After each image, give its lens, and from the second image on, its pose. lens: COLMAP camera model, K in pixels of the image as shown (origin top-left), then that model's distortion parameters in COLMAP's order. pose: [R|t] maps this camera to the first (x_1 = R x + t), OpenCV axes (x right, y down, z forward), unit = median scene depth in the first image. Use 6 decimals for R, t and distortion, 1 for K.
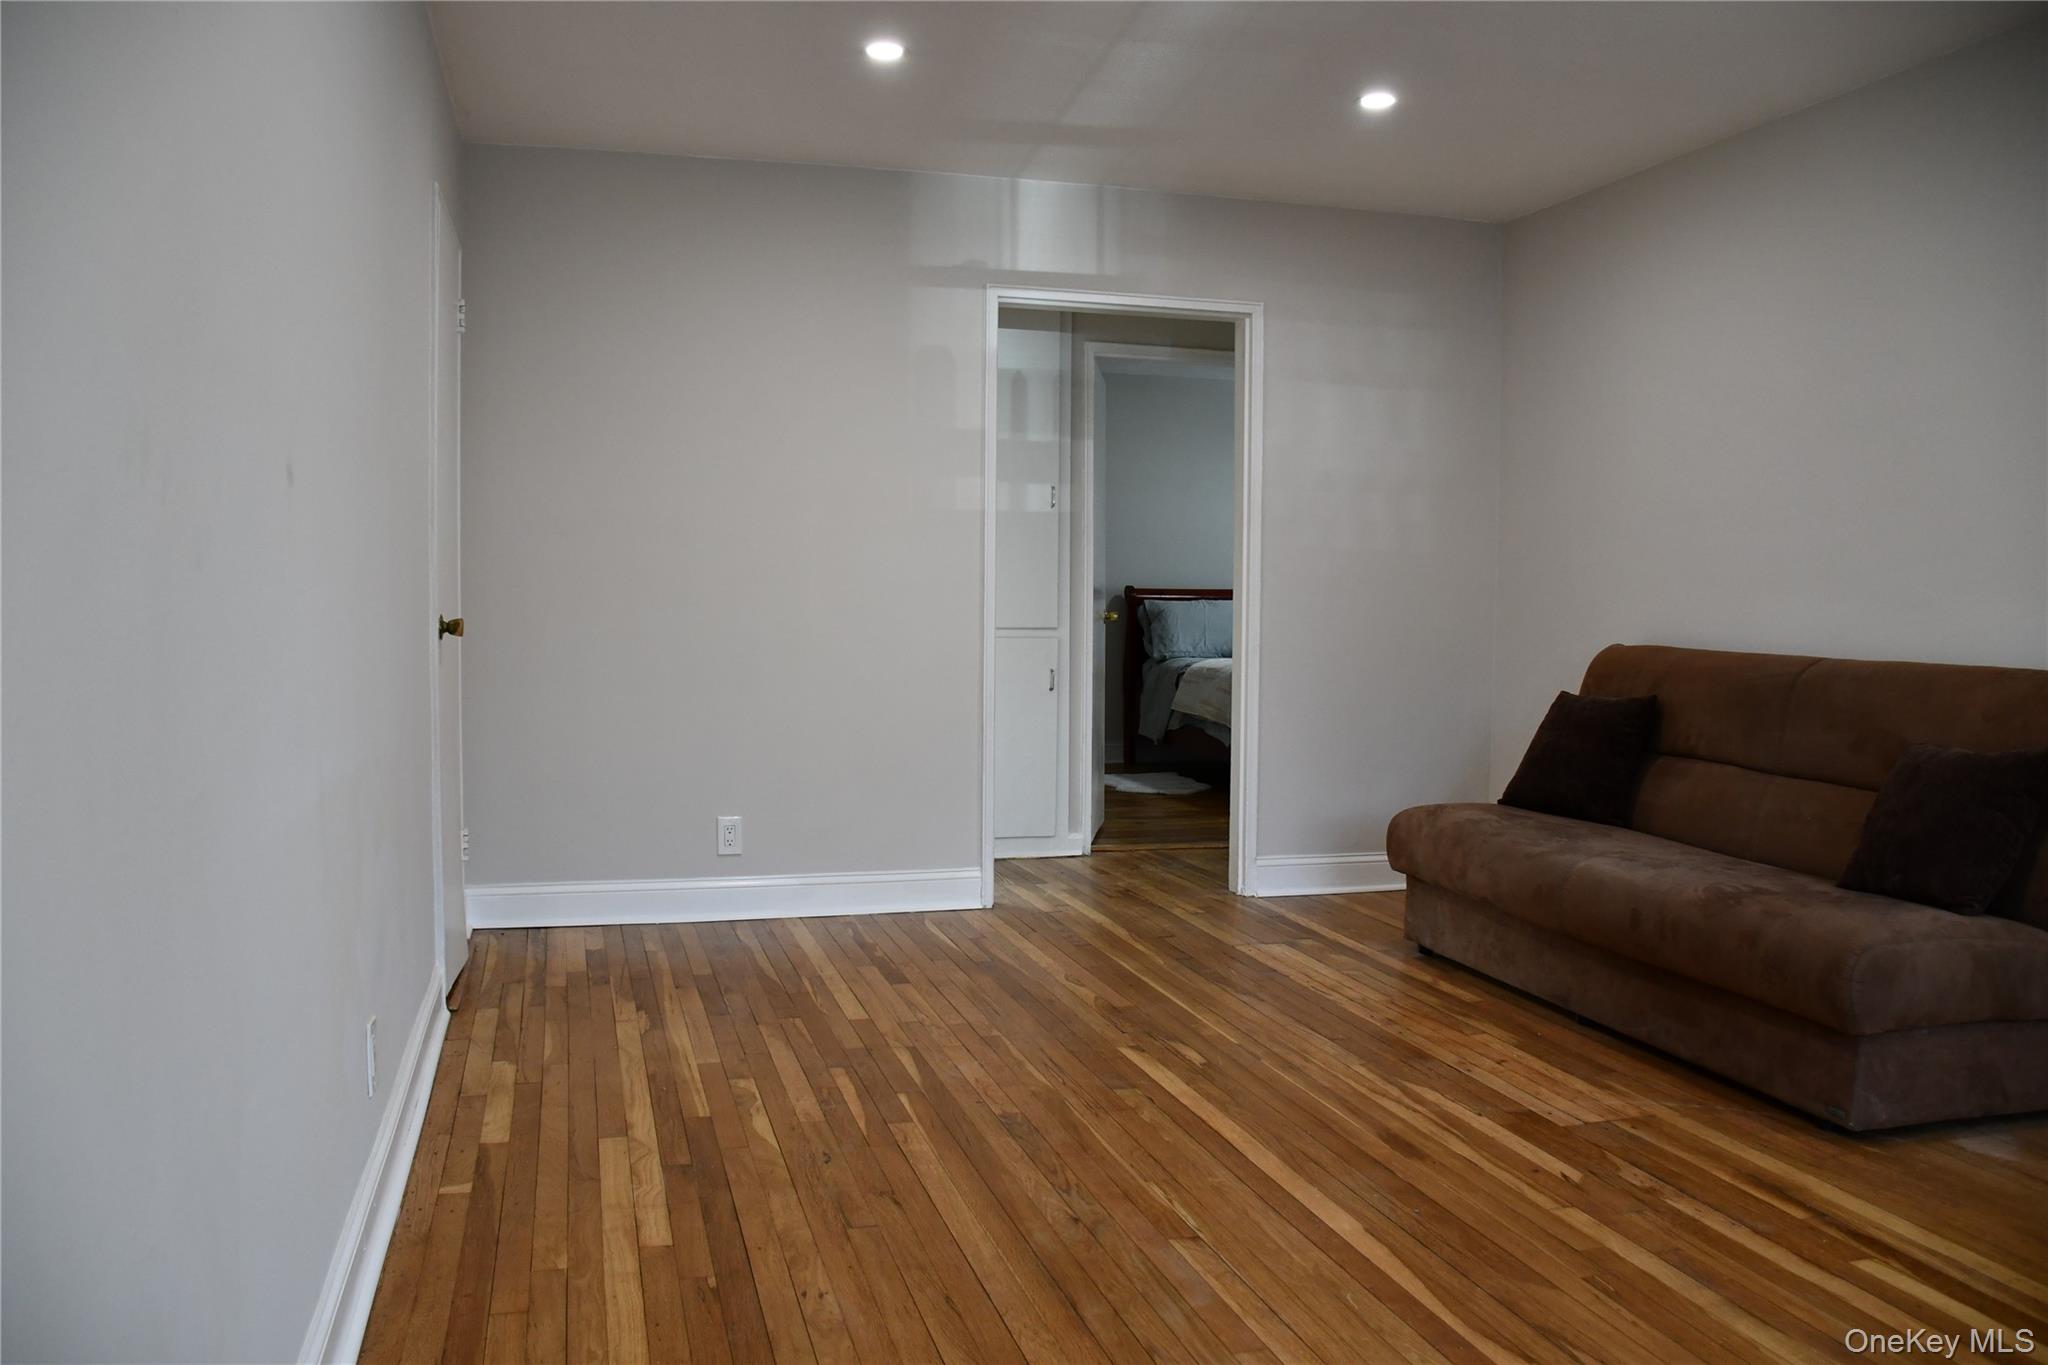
lens RADIAL K [[1619.5, 0, 1006.0], [0, 1619.5, 685.0], [0, 0, 1]] dist [-0.145007, 0.096372]
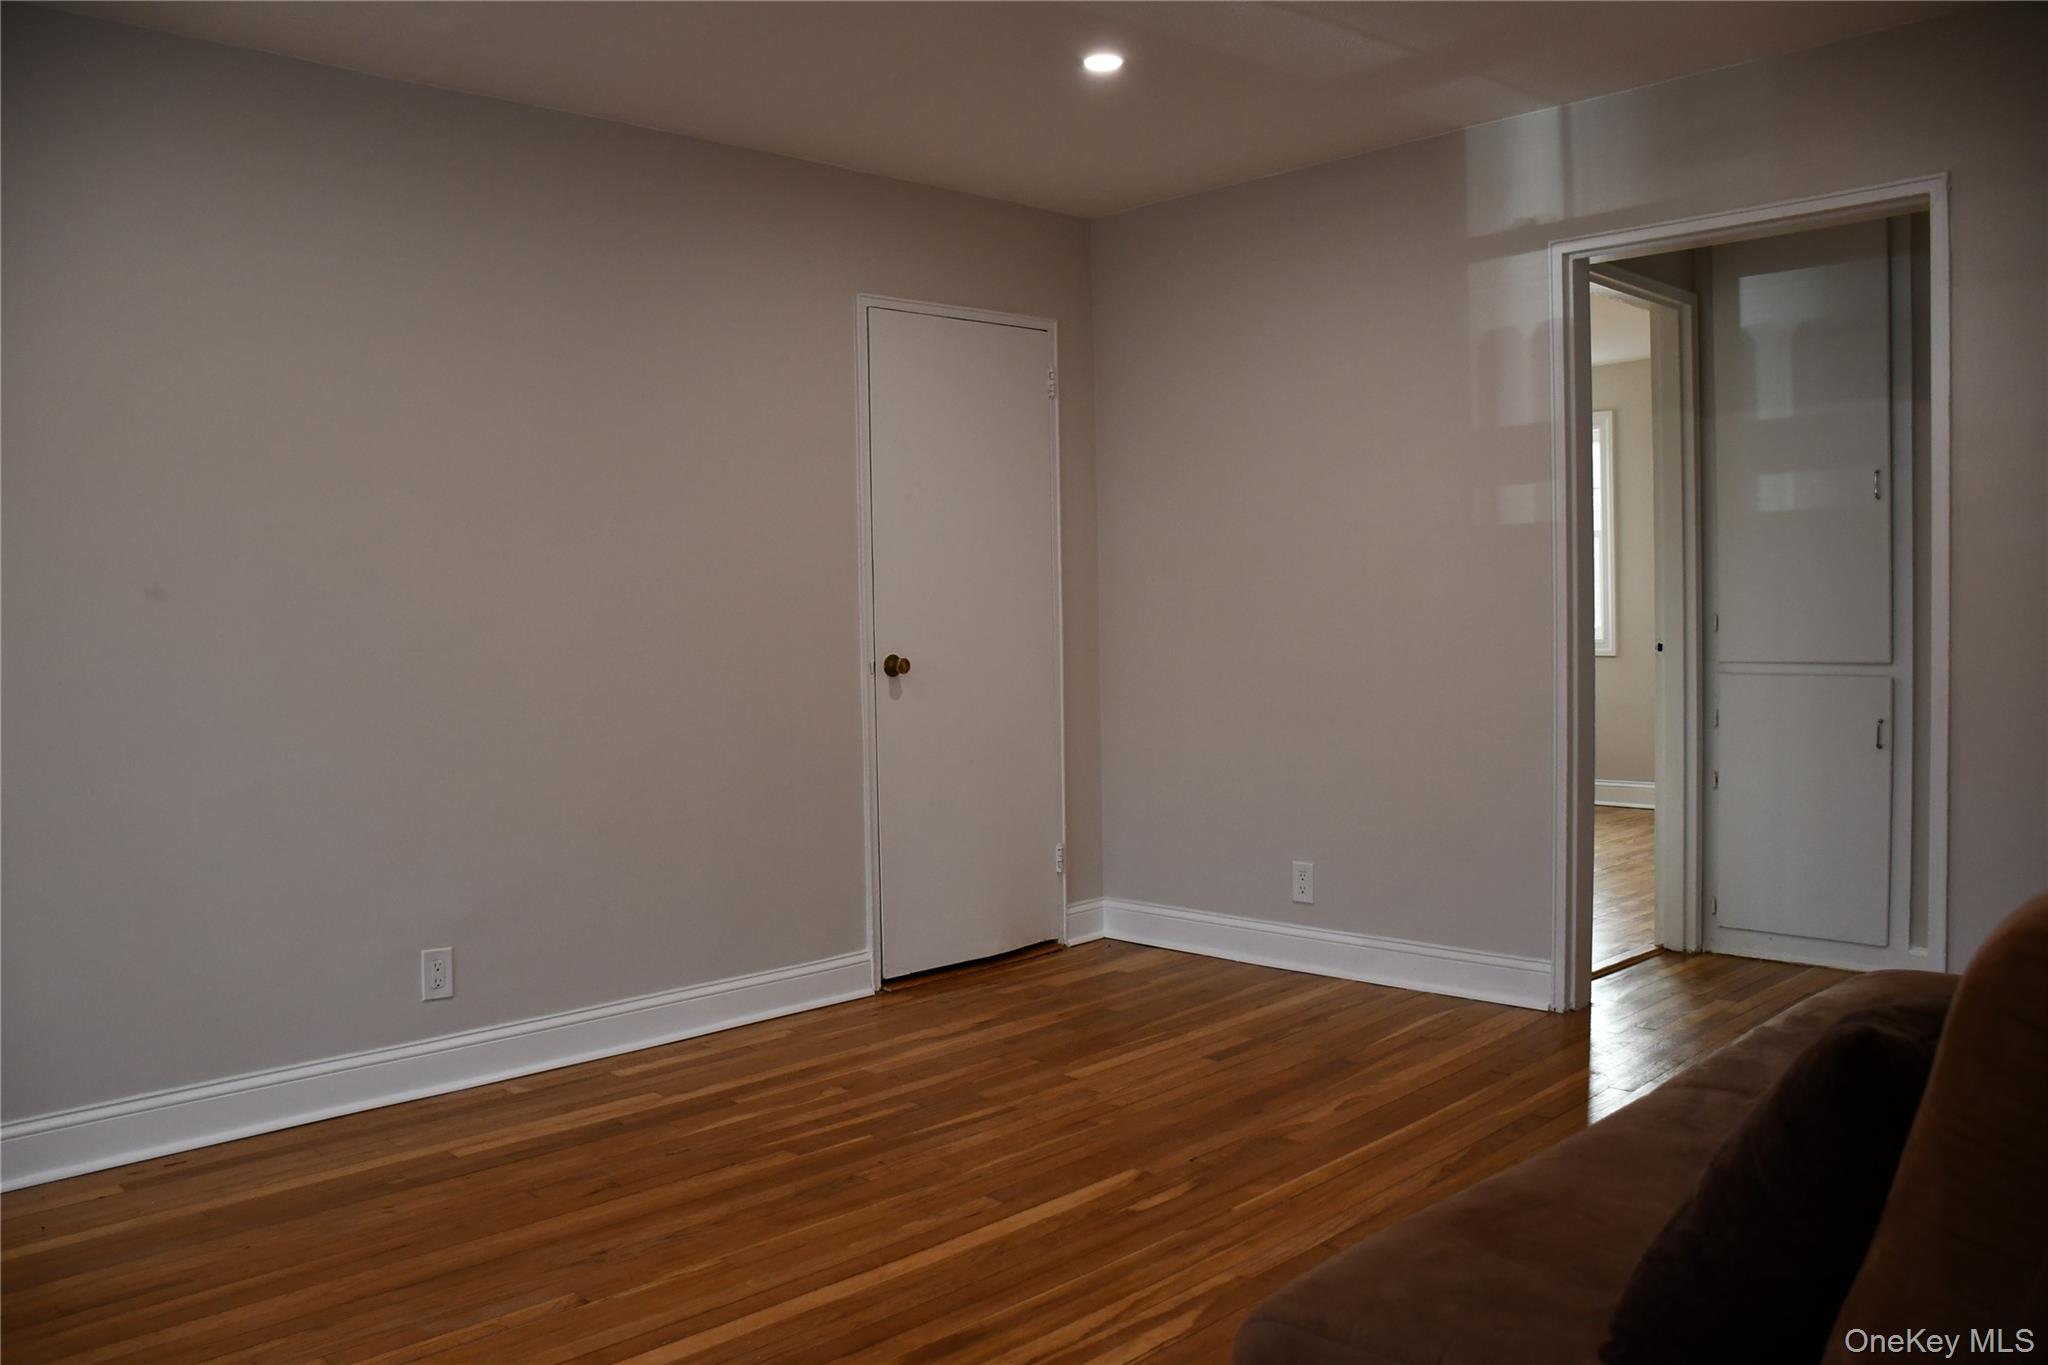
lens RADIAL K [[1619.5, 0, 1018.3], [0, 1619.5, 694.8], [0, 0, 1]] dist [-0.145007, 0.096372]
pose [[0.485848, 0.026965, -0.873627, 0.866430], [-0.024307, 0.999554, 0.017334, -0.044682], [0.873705, 0.012813, 0.486287, 0.590306]]
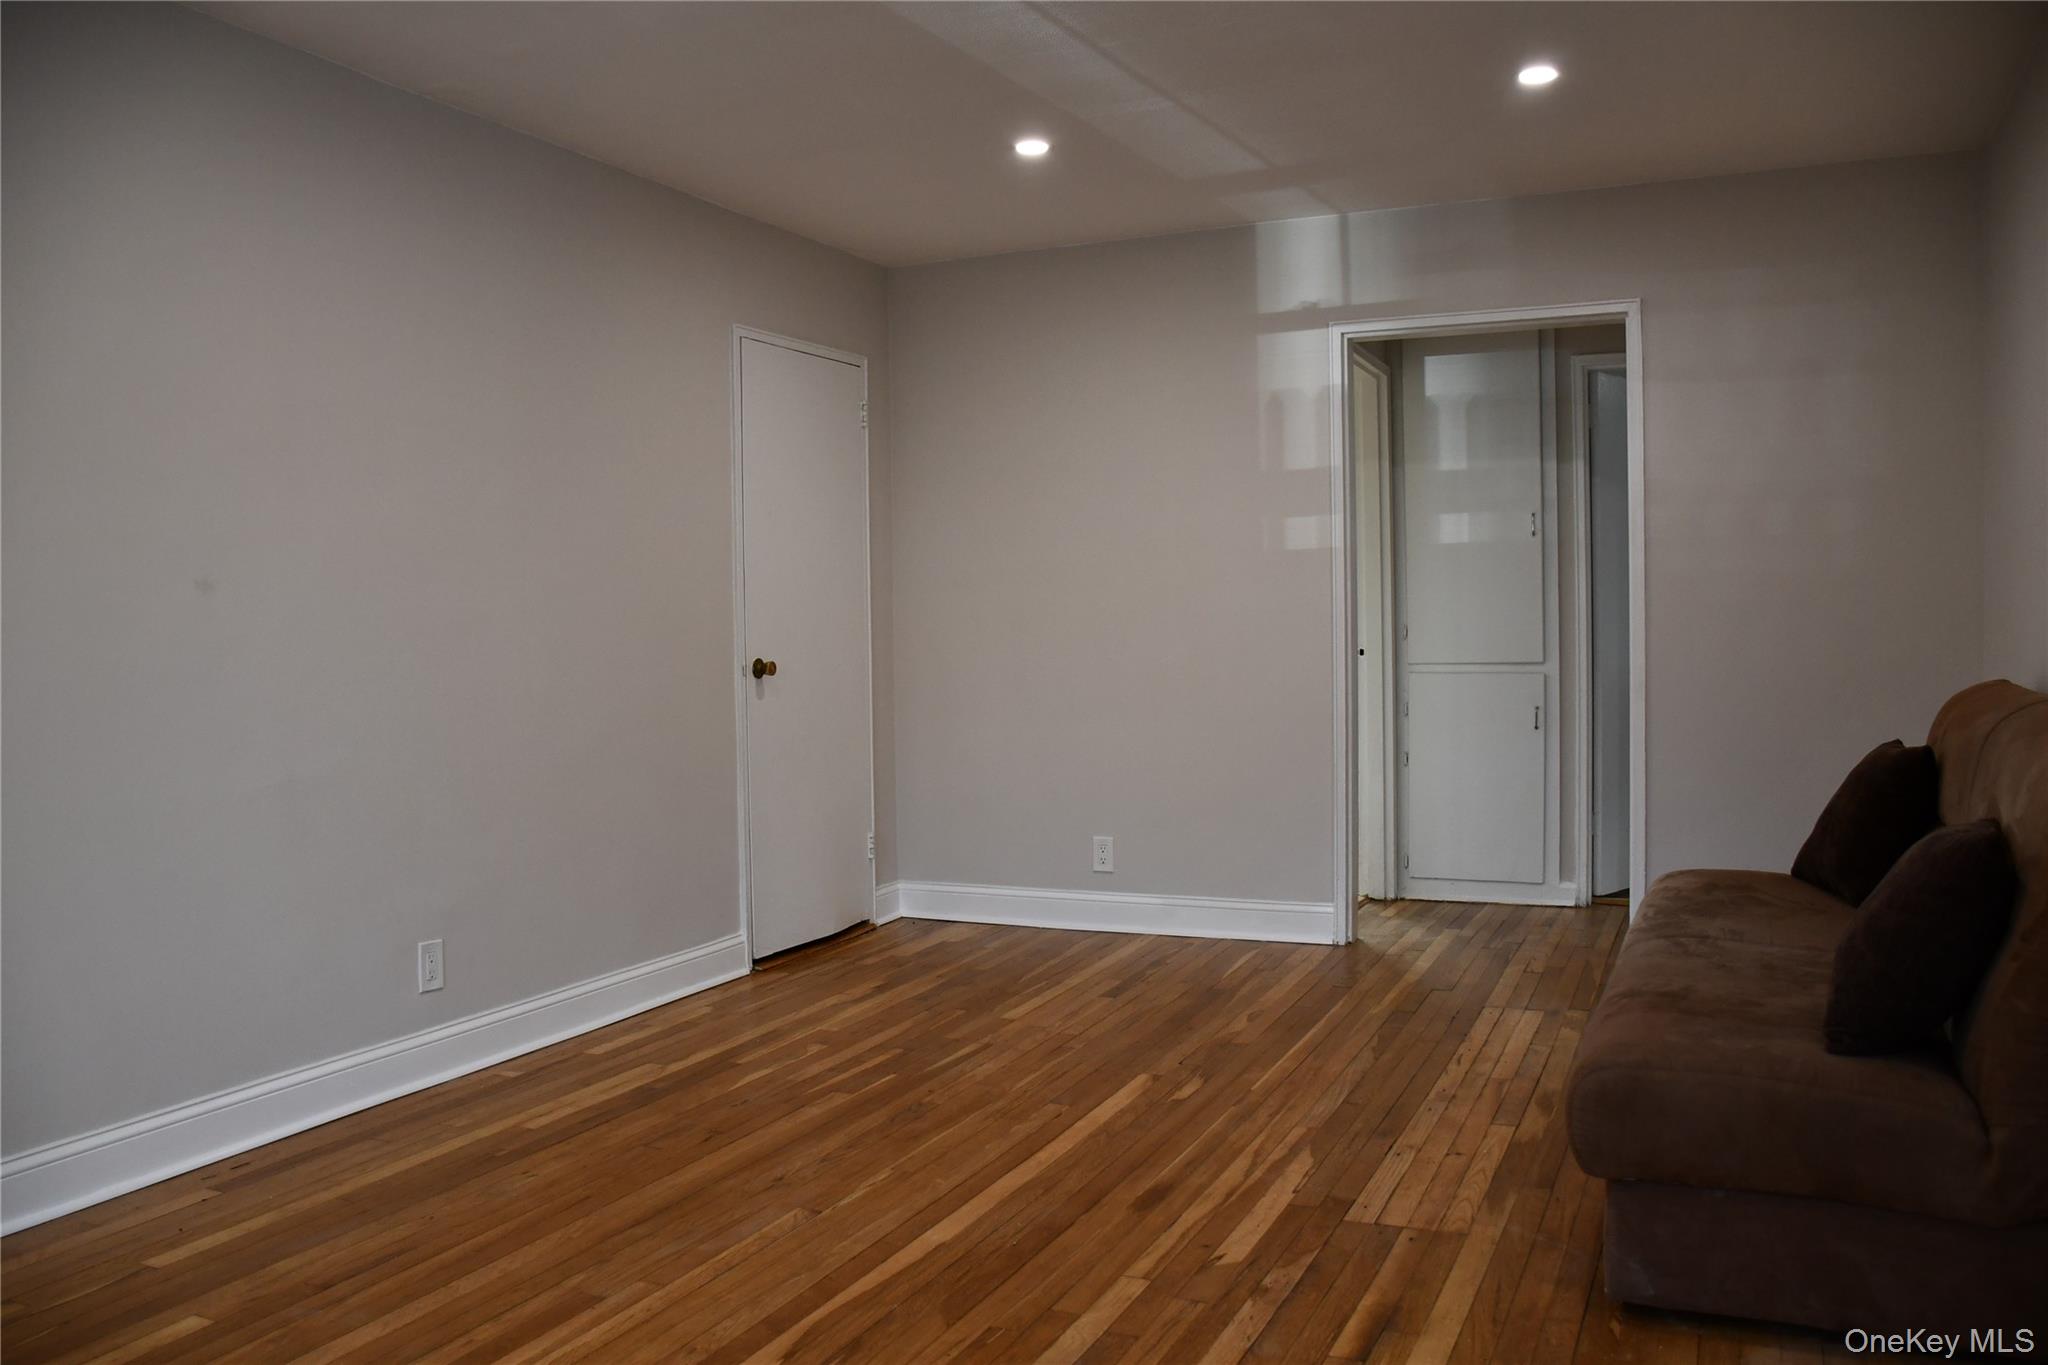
lens RADIAL K [[1619.5, 0, 1018.9], [0, 1619.5, 685.5], [0, 0, 1]] dist [-0.145007, 0.096372]
pose [[0.766064, 0.002163, -0.642760, 0.748488], [-0.013792, 0.999819, -0.013073, -0.010344], [0.642616, 0.018879, 0.765956, 0.171895]]
